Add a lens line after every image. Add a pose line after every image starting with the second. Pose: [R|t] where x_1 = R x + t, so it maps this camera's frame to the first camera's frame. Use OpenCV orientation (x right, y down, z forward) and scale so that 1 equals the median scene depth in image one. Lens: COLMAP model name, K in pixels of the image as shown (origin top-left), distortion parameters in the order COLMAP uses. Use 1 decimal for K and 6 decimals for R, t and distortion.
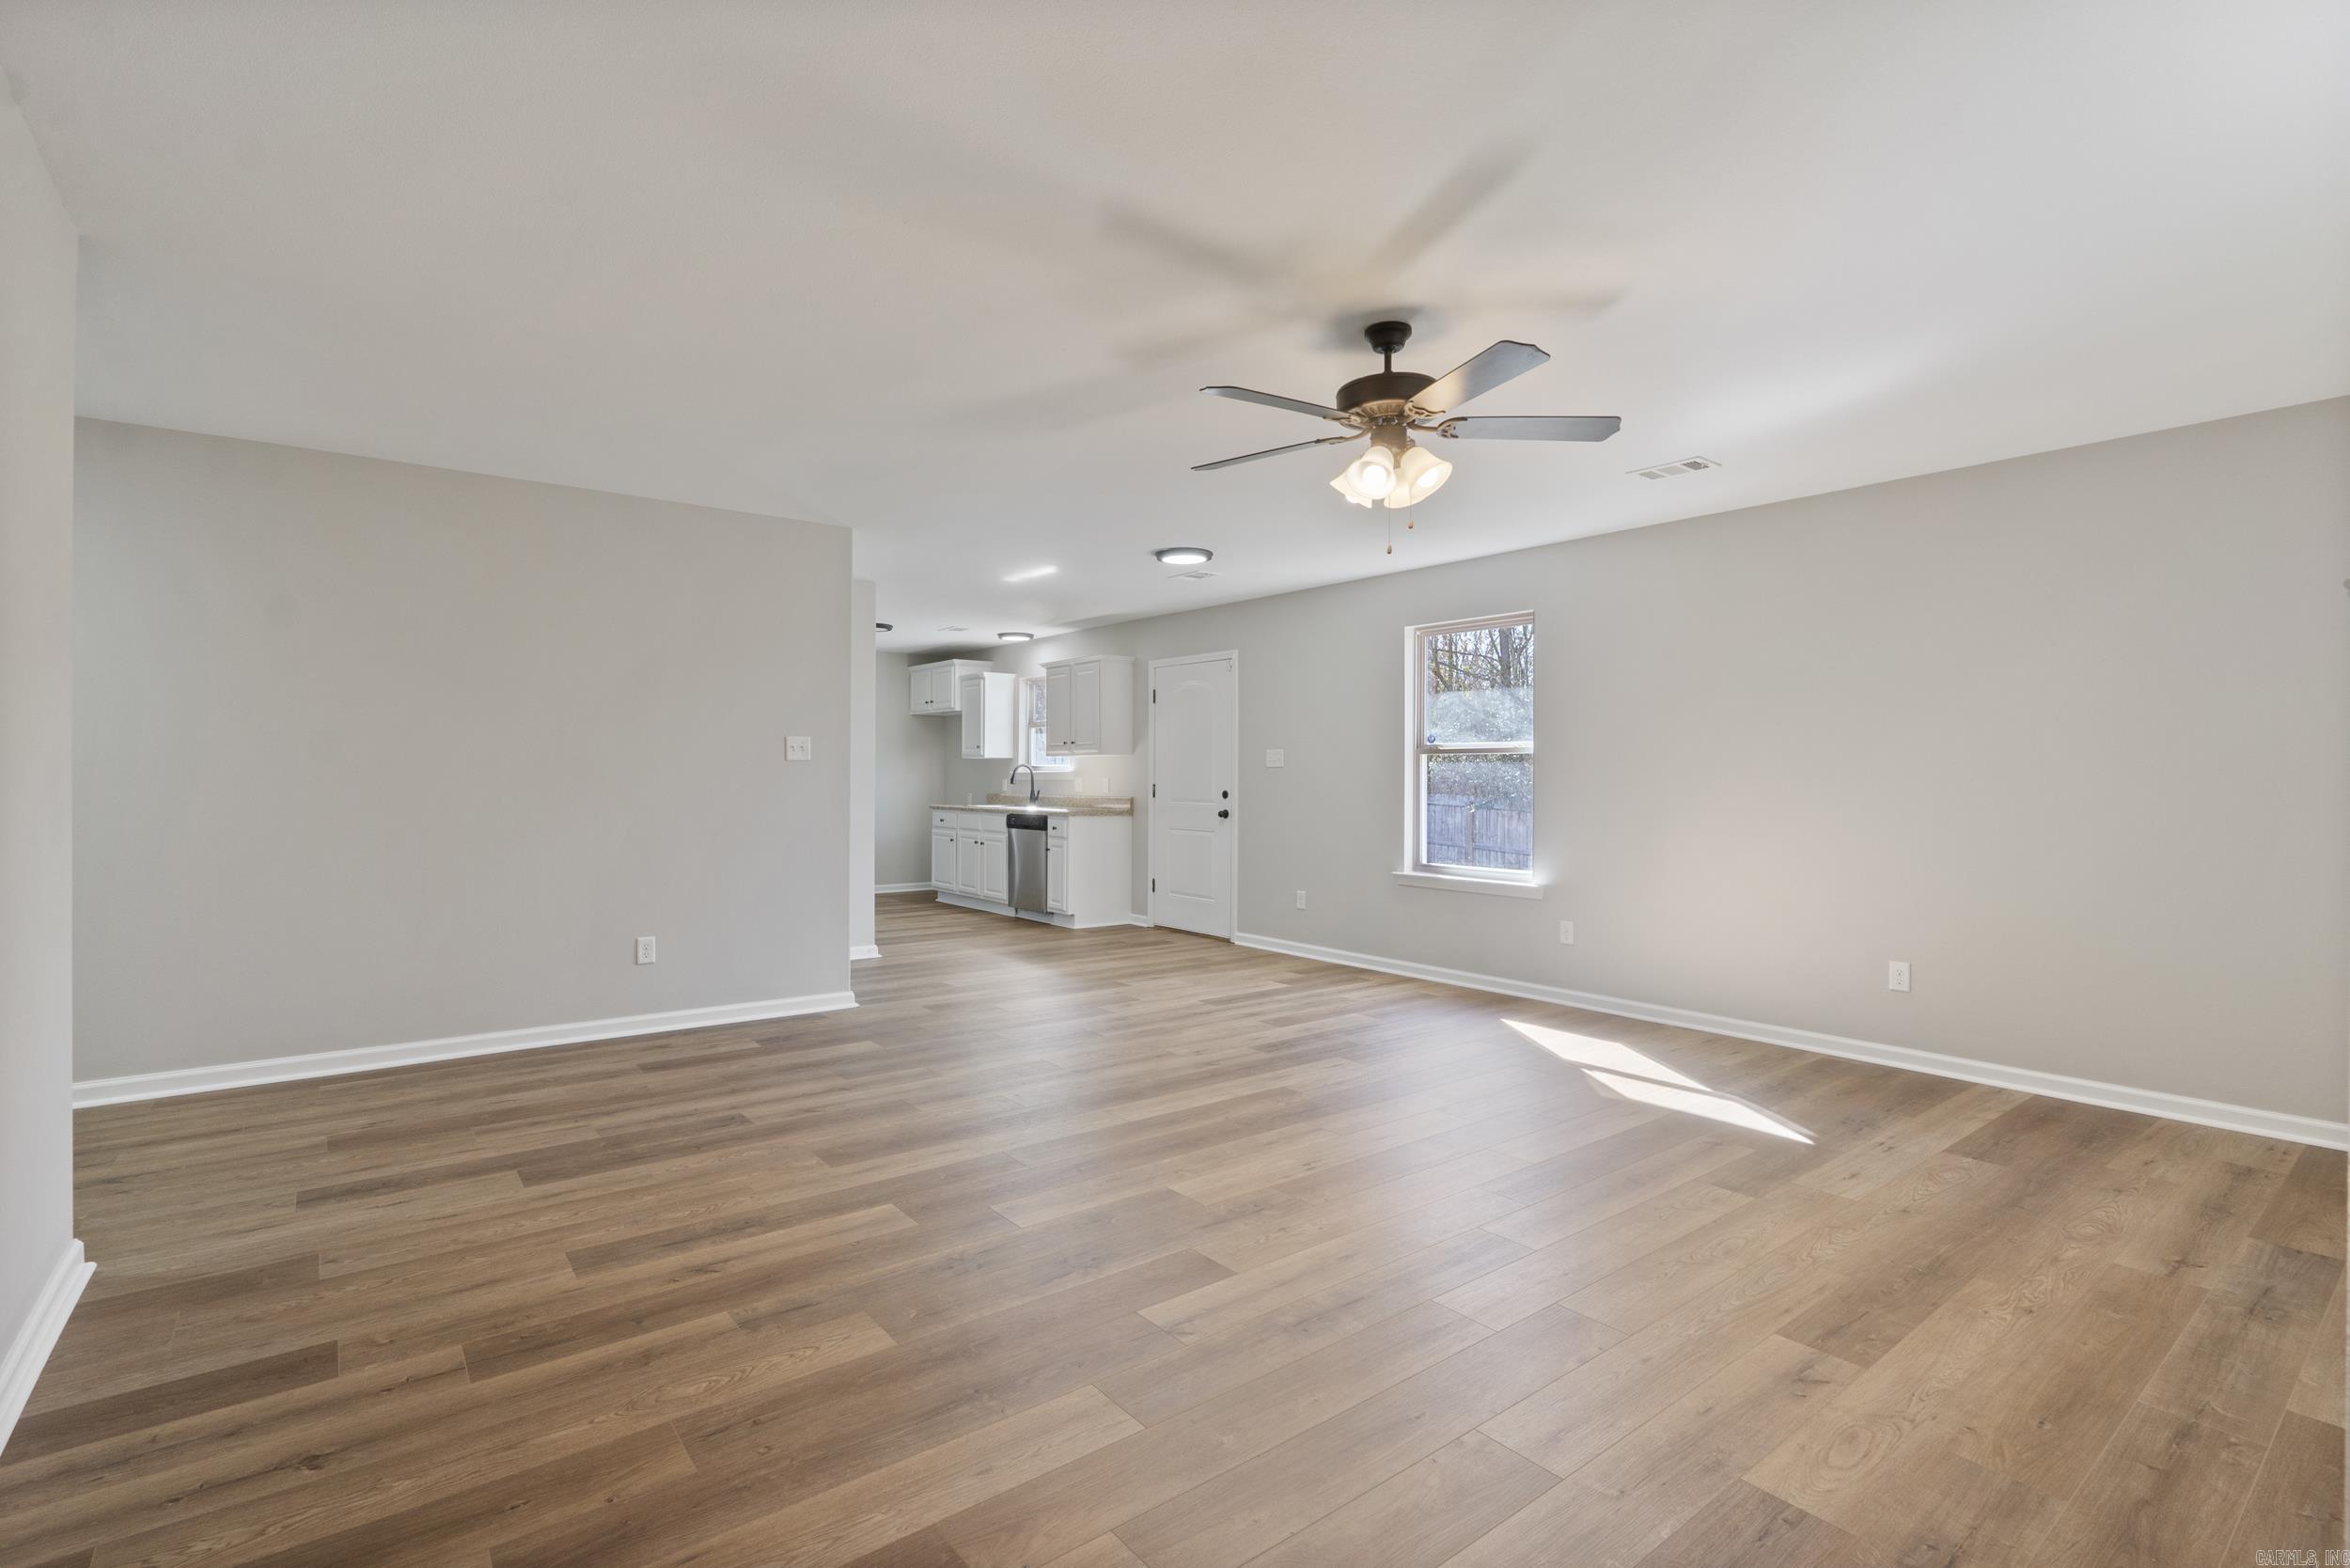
lens RADIAL K [[1079.6, 0, 1159.7], [0, 1079.6, 774.6], [0, 0, 1]] dist [-0.005598, 0.000687]
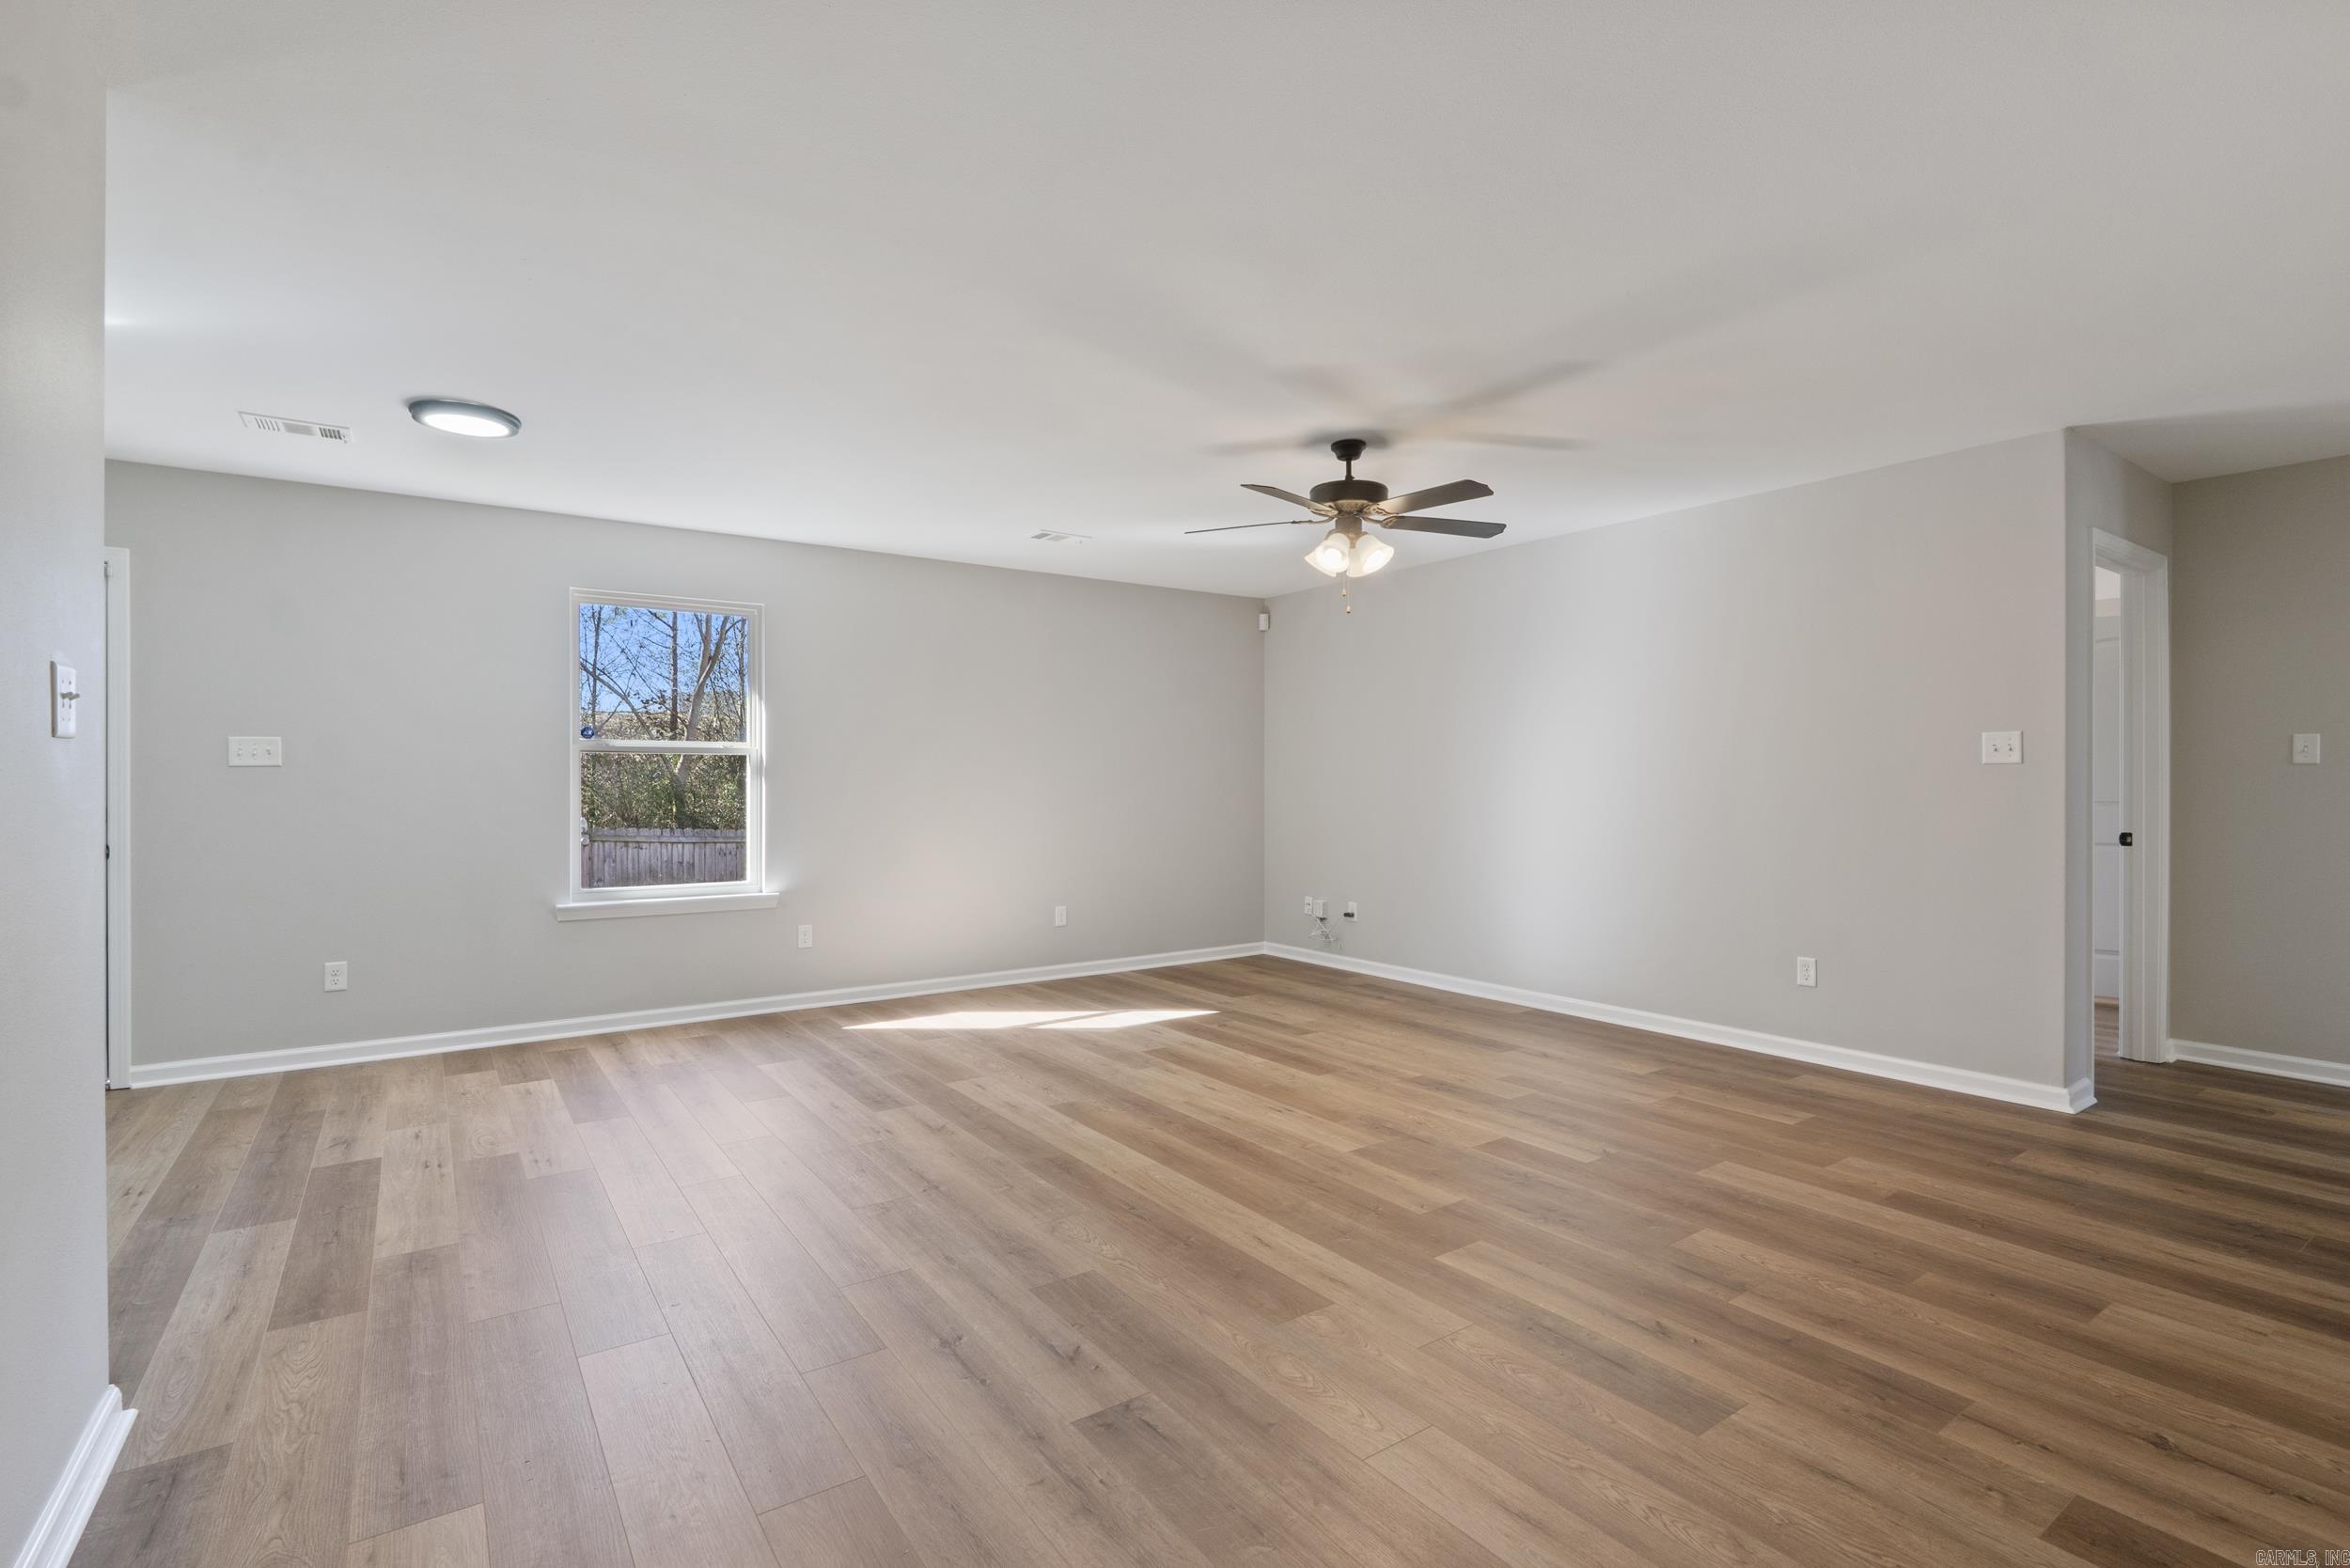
lens RADIAL K [[1079.6, 0, 1165.0], [0, 1079.6, 781.8], [0, 0, 1]] dist [-0.005598, 0.000687]
pose [[0.053169, -0.004059, 0.998577, -0.948665], [-0.001292, 0.999991, 0.004134, -0.001941], [-0.998585, -0.001510, 0.053163, 0.965507]]
